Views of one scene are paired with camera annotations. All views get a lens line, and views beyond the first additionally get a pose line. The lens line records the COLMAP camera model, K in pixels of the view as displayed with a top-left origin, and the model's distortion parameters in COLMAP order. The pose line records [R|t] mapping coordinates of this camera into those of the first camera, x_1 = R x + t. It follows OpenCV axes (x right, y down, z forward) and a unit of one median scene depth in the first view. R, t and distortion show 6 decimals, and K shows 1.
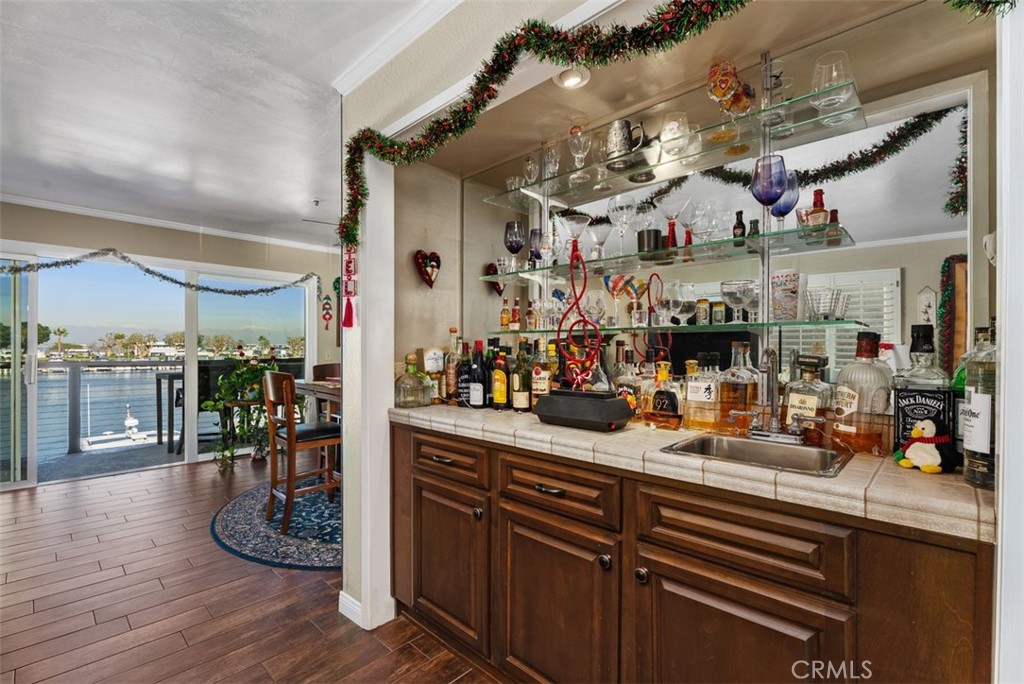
lens RADIAL K [[454.3, 0, 513.9], [0, 454.3, 346.2], [0, 0, 1]] dist [0.000242, -0.000641]
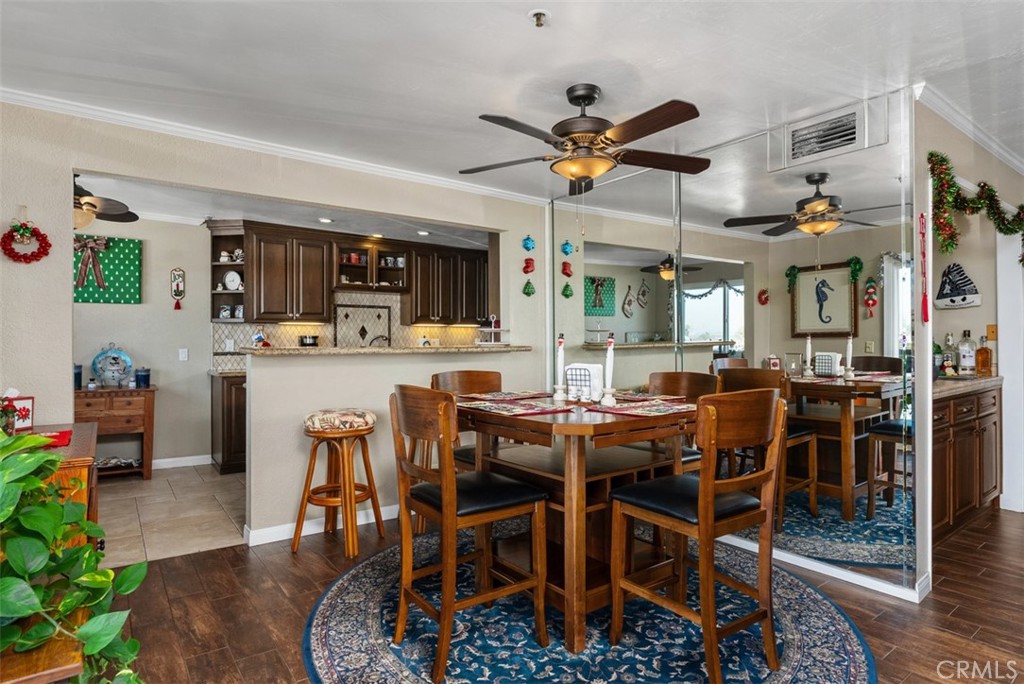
lens RADIAL K [[551.9, 0, 509.5], [0, 551.9, 341.2], [0, 0, 1]] dist [-0.014639, 0.001947]
pose [[0.172000, -0.003049, 0.985092, -1.090408], [0.002846, 0.999993, 0.002598, 0.001044], [-0.985093, 0.002357, 0.172007, 1.064970]]
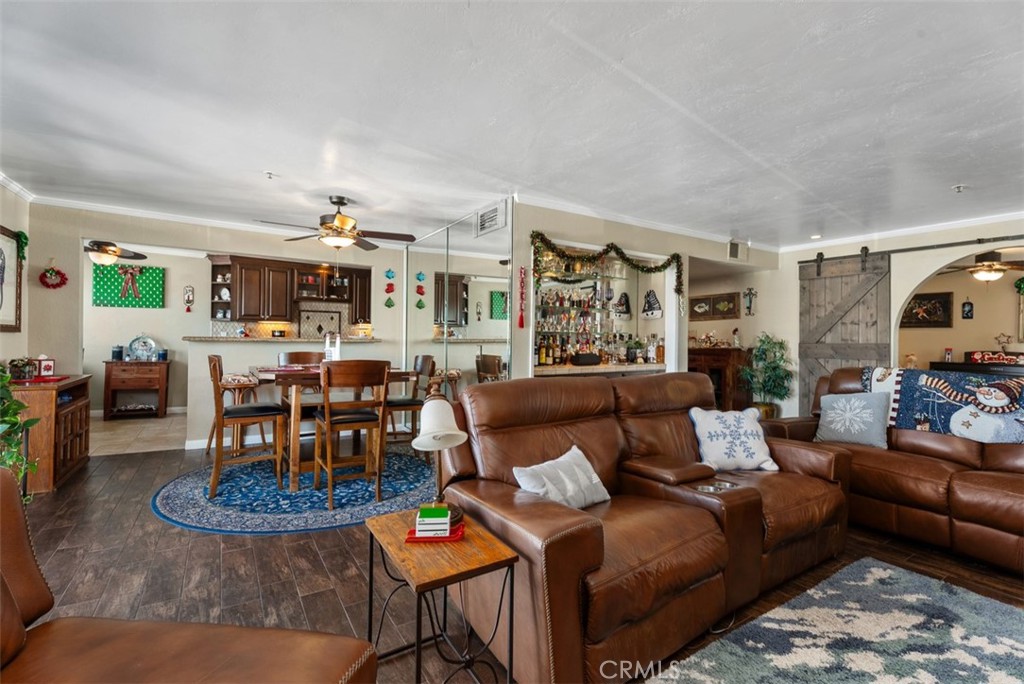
lens RADIAL K [[454.3, 0, 511.7], [0, 454.3, 338.7], [0, 0, 1]] dist [0.000242, -0.000641]
pose [[0.236982, -0.000682, 0.971514, -1.342937], [-0.015206, 0.999875, 0.004412, -0.000197], [-0.971395, -0.015819, 0.236942, 0.369688]]
